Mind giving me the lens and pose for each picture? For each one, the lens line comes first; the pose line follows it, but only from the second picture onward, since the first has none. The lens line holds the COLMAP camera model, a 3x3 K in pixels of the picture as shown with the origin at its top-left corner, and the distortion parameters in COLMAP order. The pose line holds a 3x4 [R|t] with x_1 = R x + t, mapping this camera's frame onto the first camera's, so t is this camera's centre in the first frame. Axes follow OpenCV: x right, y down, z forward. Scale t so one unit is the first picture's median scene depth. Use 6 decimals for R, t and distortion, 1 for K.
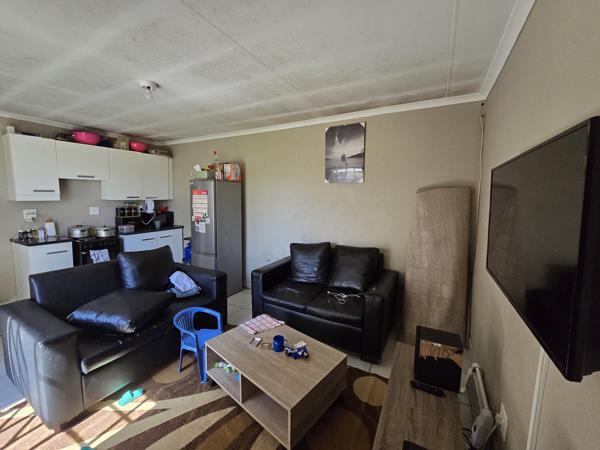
lens RADIAL K [[247.1, 0, 299.5], [0, 247.1, 222.6], [0, 0, 1]] dist [-0.003310, -0.000114]
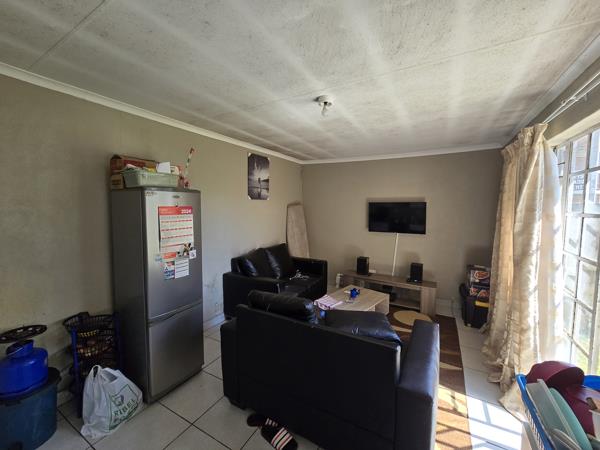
lens RADIAL K [[247.1, 0, 299.5], [0, 247.1, 221.9], [0, 0, 1]] dist [-0.003310, -0.000114]
pose [[0.007915, -0.075049, 0.997148, -1.097348], [0.096023, 0.992629, 0.073947, -0.121510], [-0.995348, 0.095164, 0.015063, 0.776952]]
